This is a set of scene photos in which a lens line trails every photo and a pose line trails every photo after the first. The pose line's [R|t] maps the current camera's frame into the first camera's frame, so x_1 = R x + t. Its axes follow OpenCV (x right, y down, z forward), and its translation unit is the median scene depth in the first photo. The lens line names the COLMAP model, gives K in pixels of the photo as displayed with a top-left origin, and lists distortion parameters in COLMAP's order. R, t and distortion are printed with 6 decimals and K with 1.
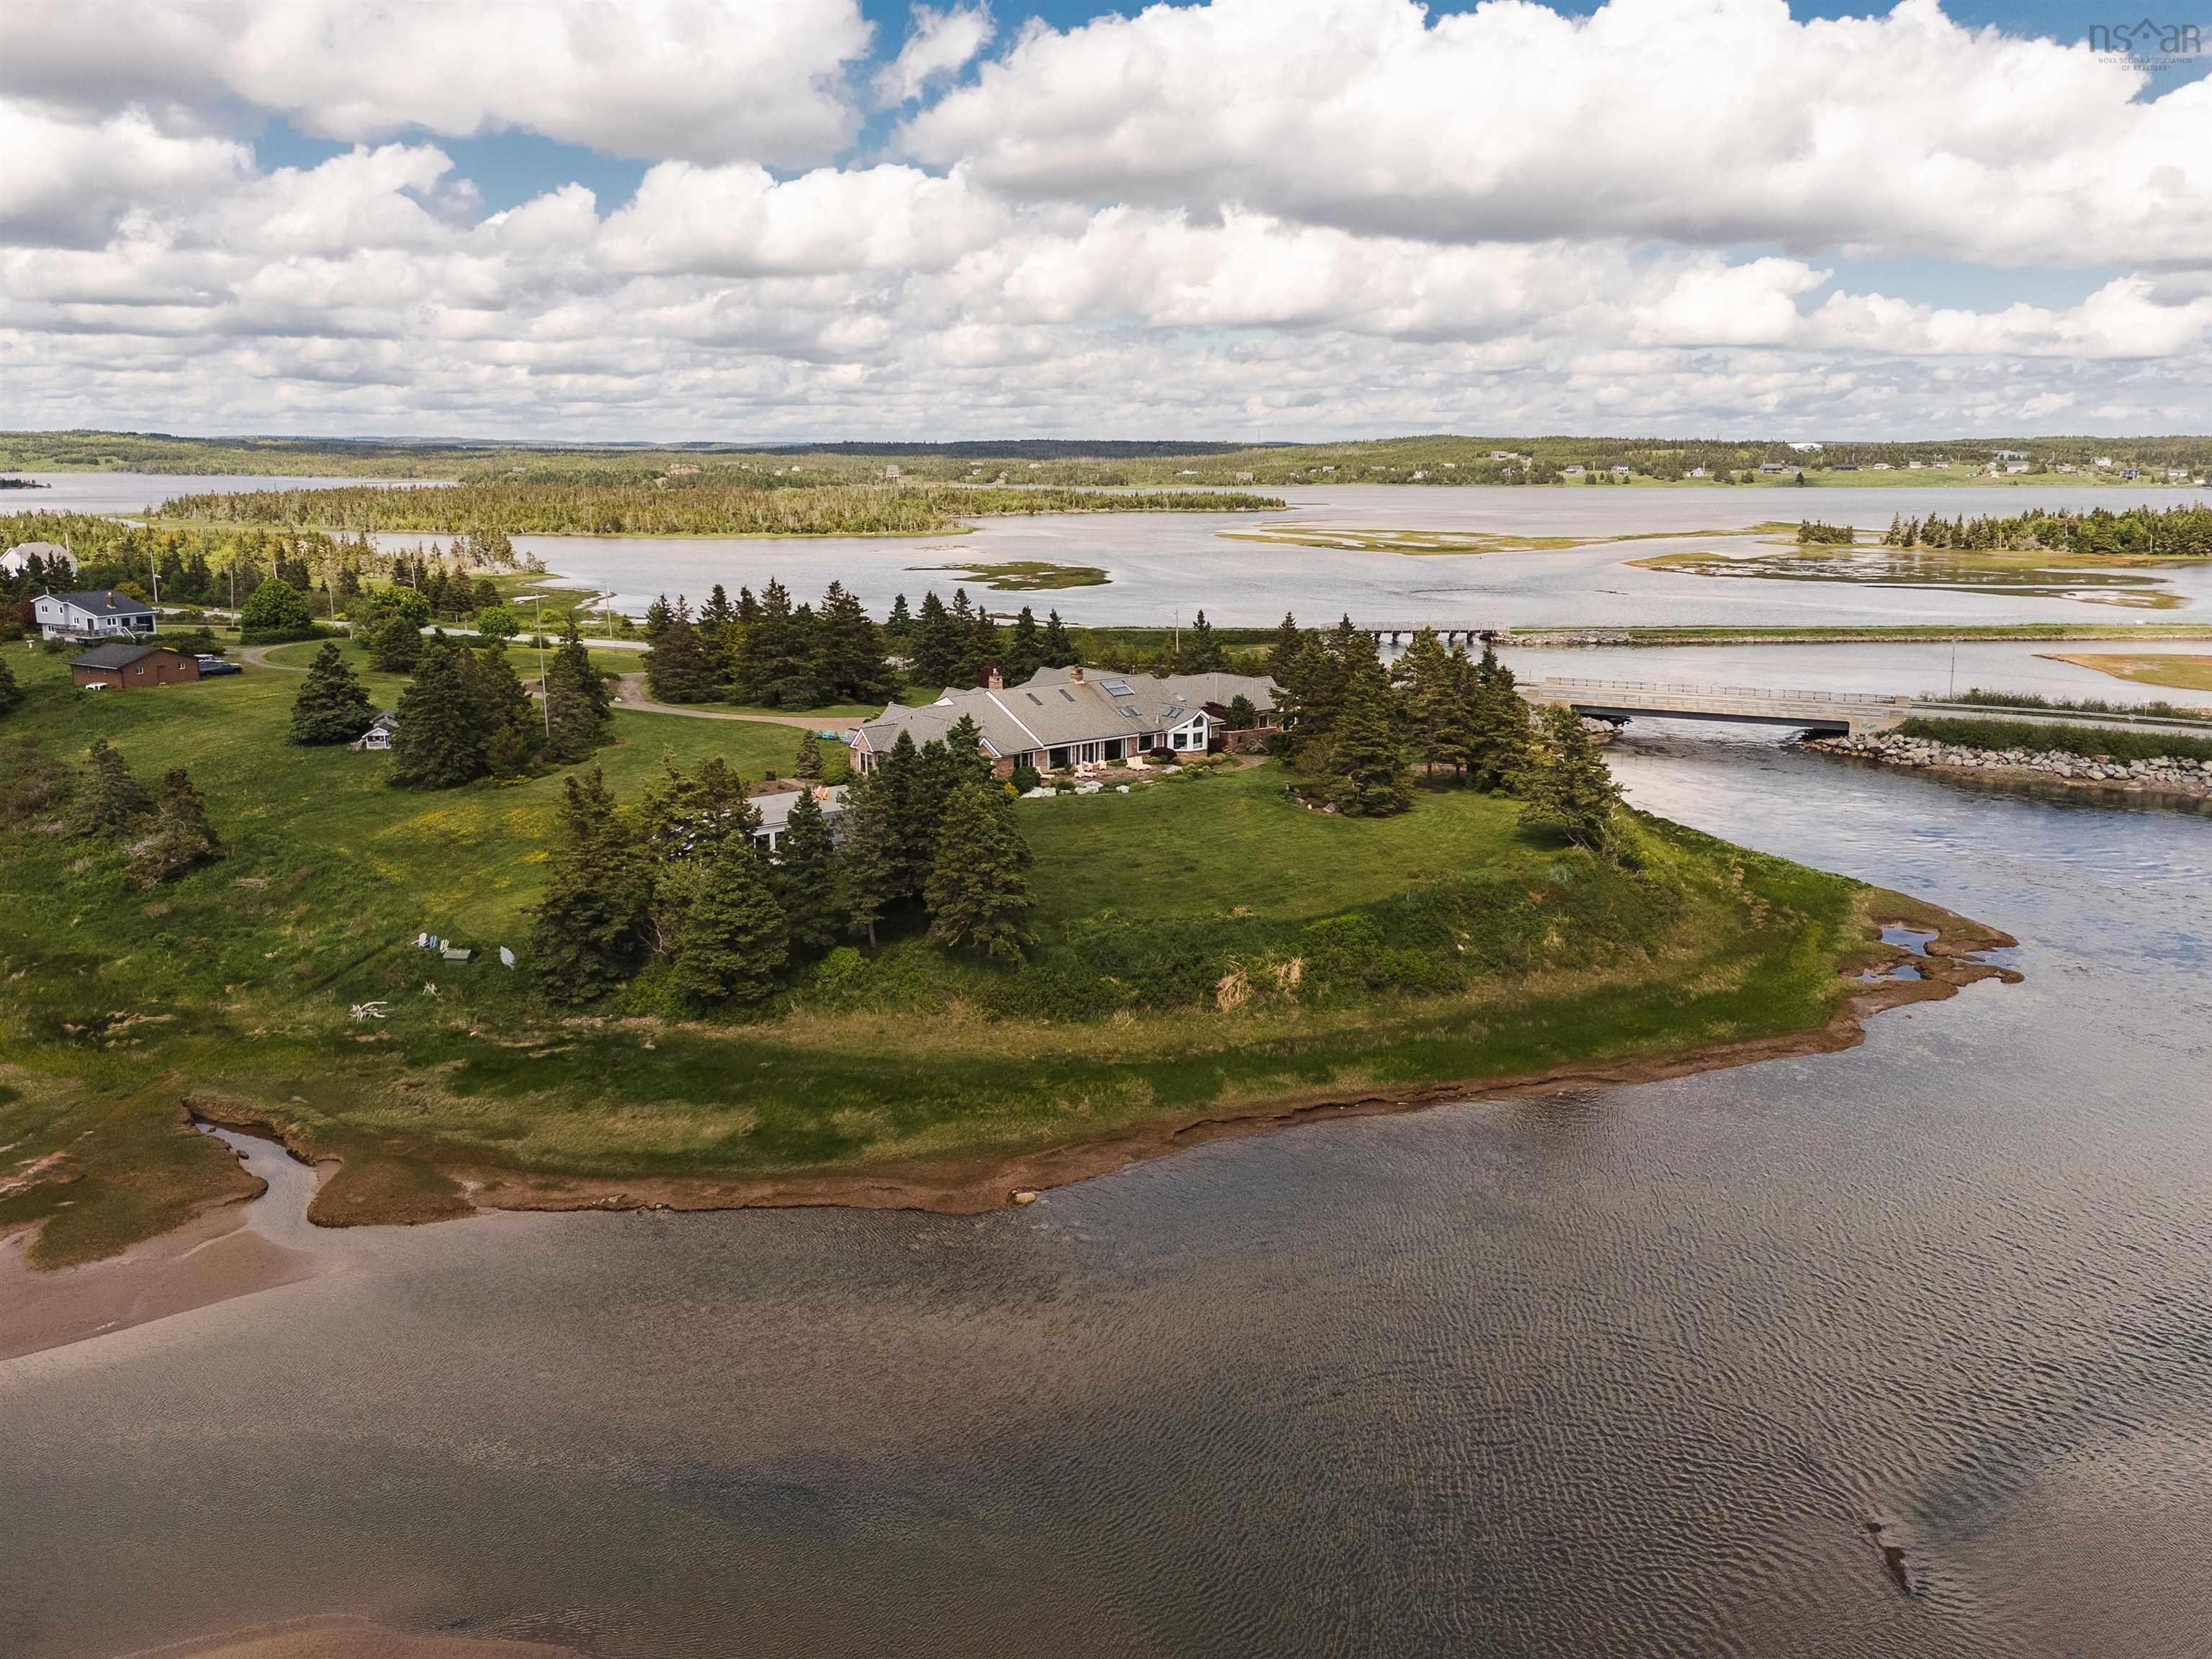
lens RADIAL K [[1782.0, 0, 1098.4], [0, 1782.0, 828.6], [0, 0, 1]] dist [0.105332, -0.117316]
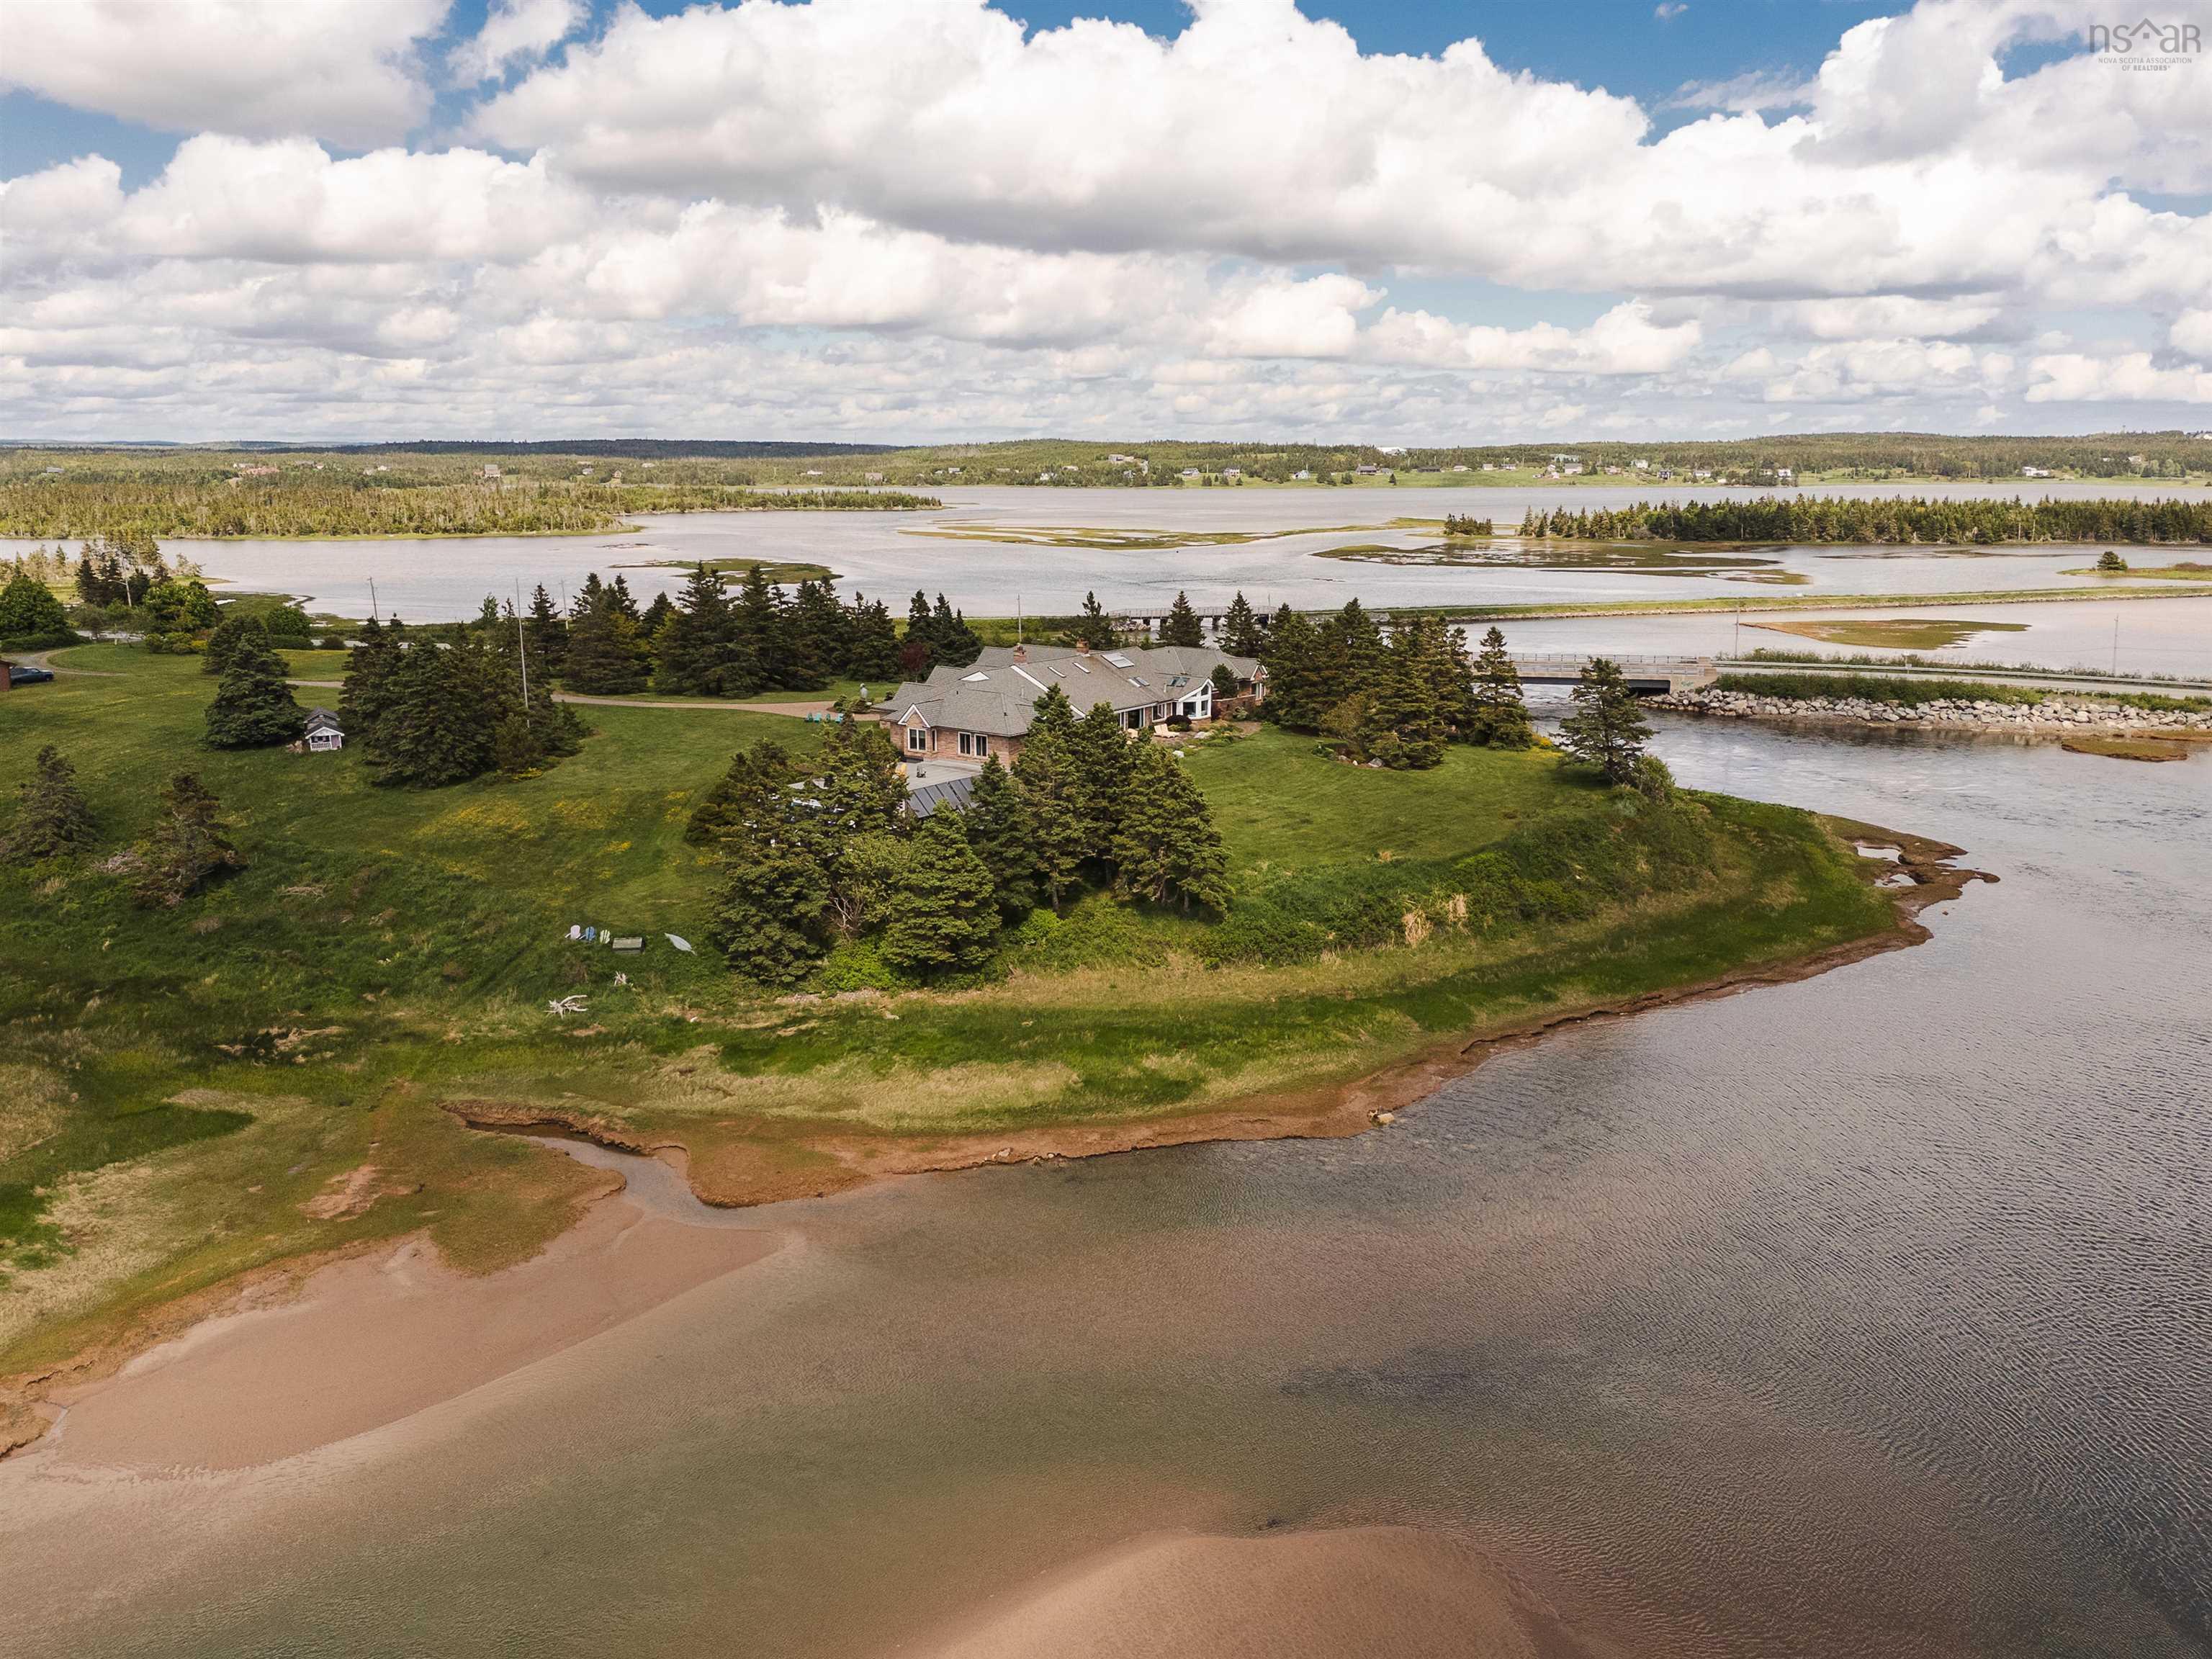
lens RADIAL K [[1782.0, 0, 1098.4], [0, 1782.0, 828.6], [0, 0, 1]] dist [0.105332, -0.117316]
pose [[0.969977, -0.050446, 0.237906, -0.047473], [0.051272, 0.998681, 0.002718, 0.002704], [-0.237729, 0.009562, 0.971284, 0.002191]]
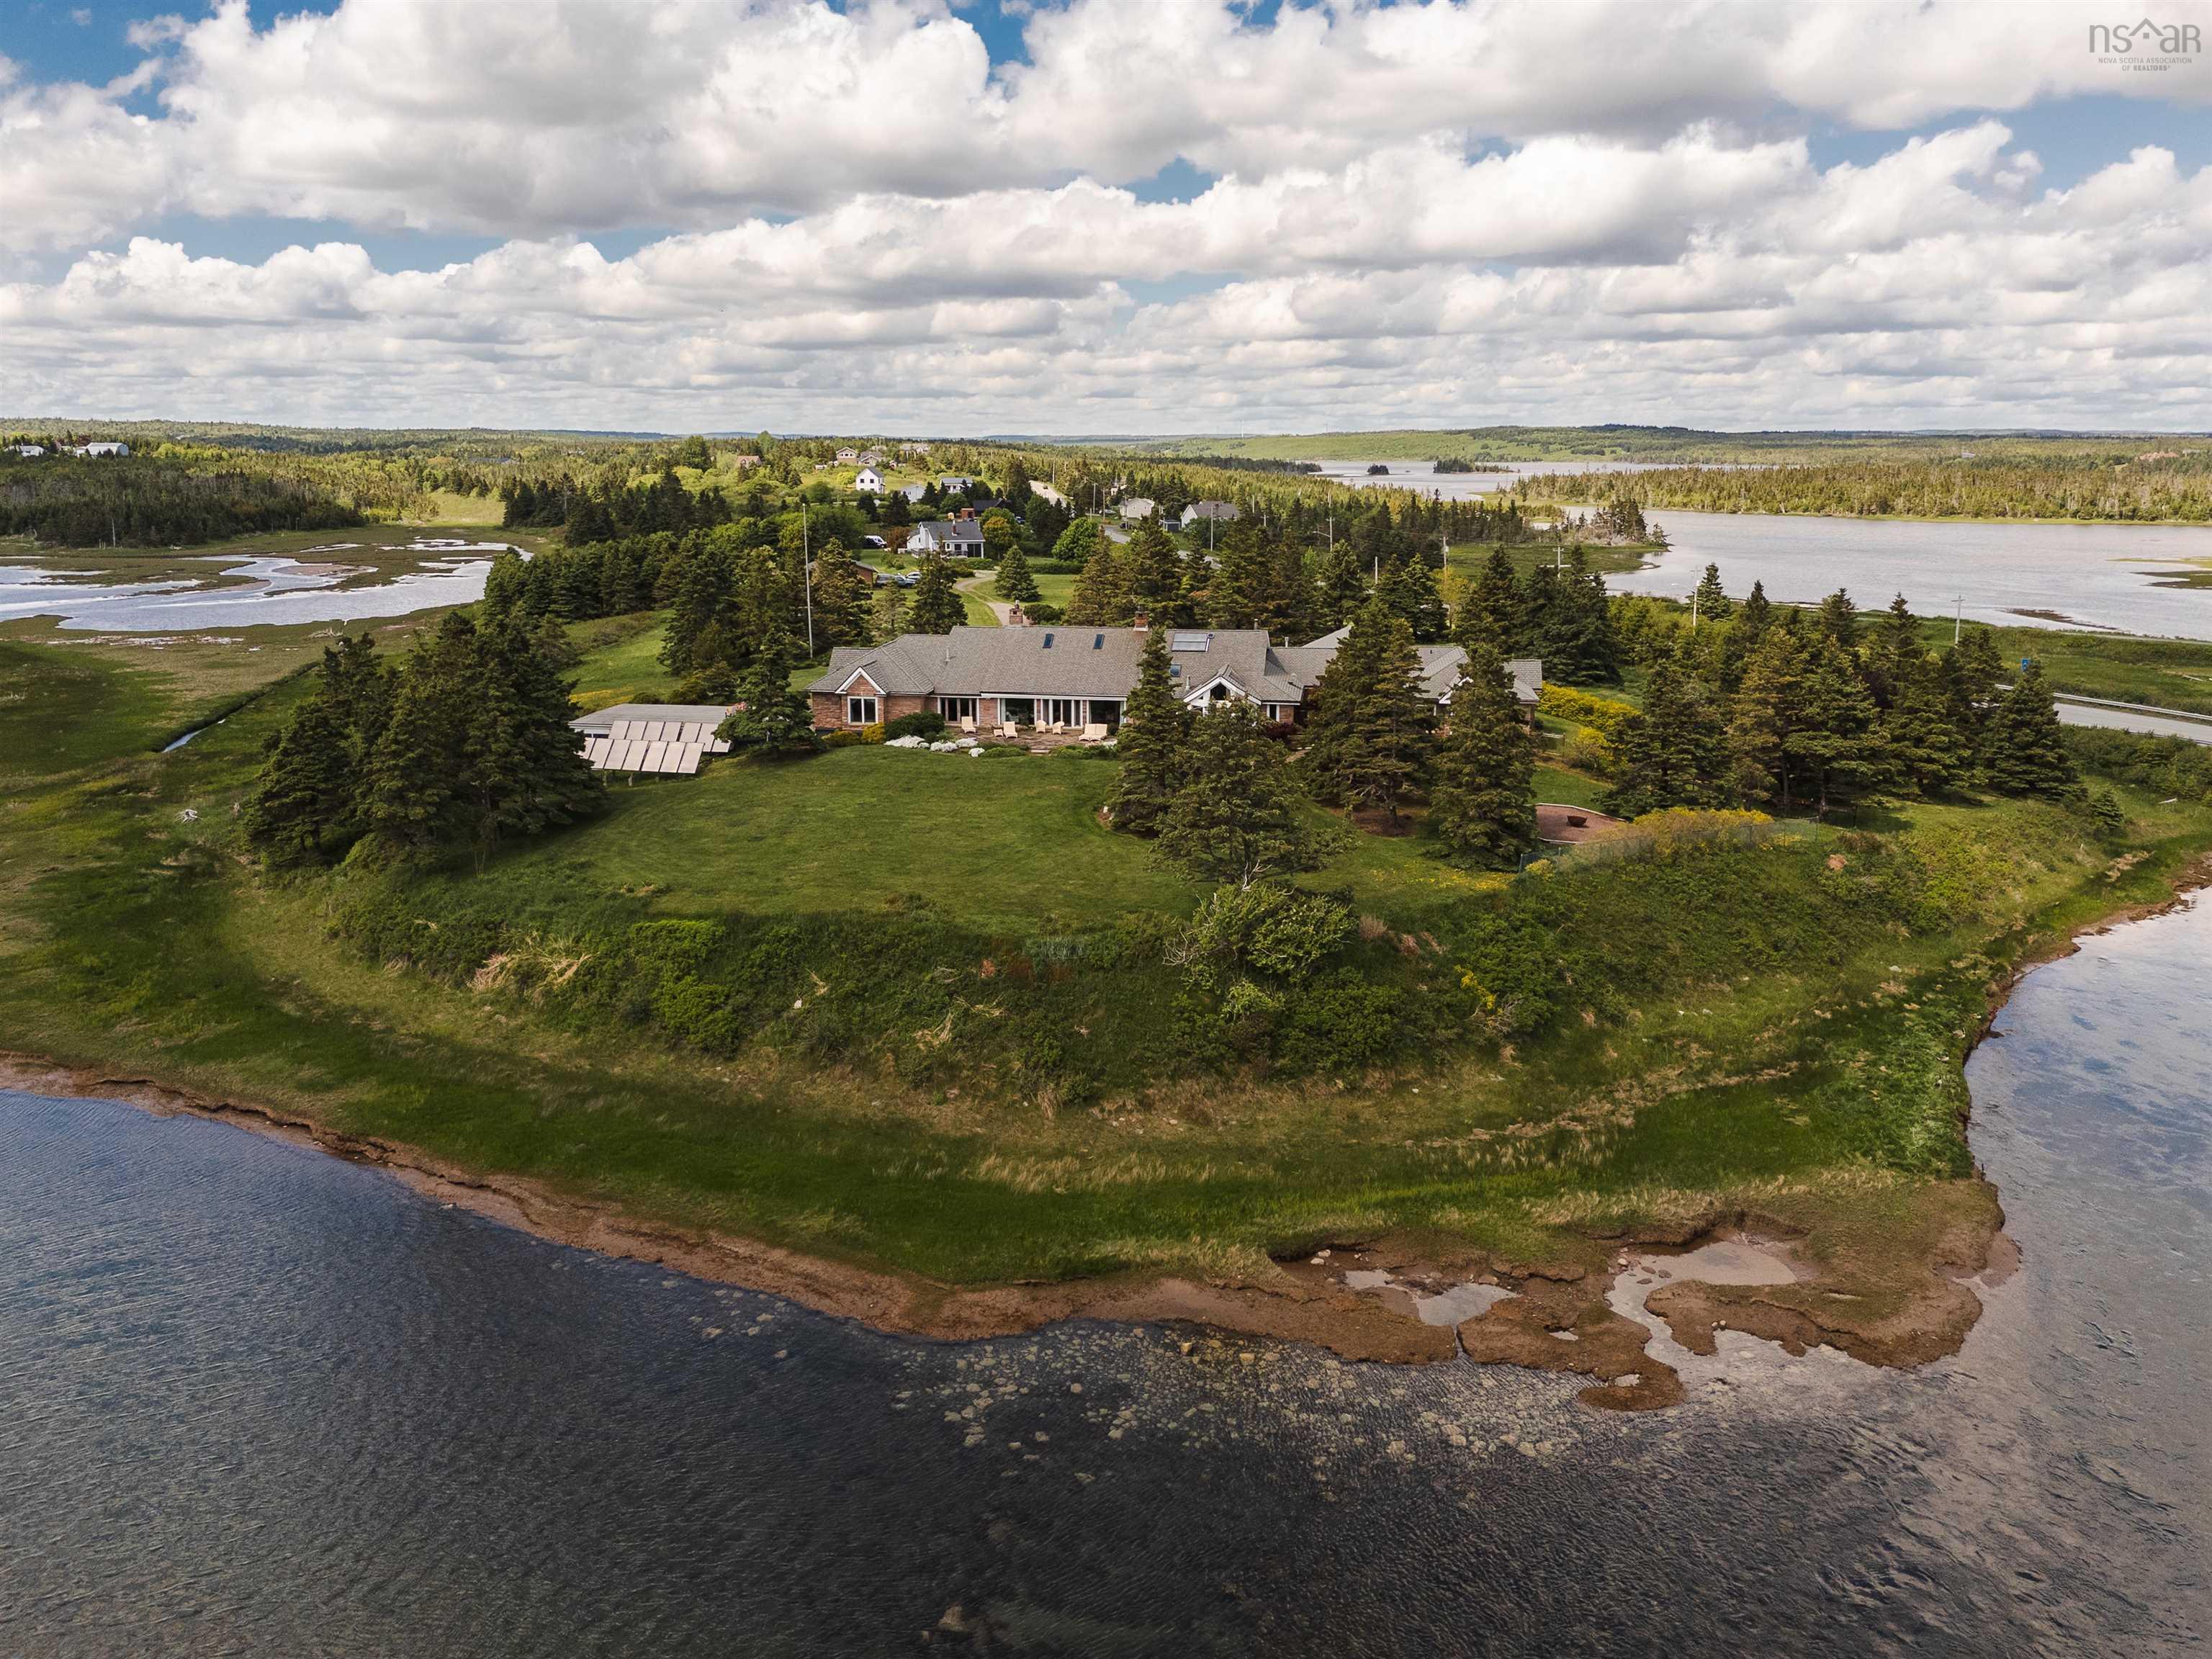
lens RADIAL K [[1678.9, 0, 1106.0], [0, 1678.9, 829.5], [0, 0, 1]] dist [0.105876, -0.103099]
pose [[0.642084, 0.171019, -0.747316, 0.095348], [-0.162397, 0.983020, 0.085429, -0.009578], [0.749237, 0.066509, 0.658955, 0.082163]]
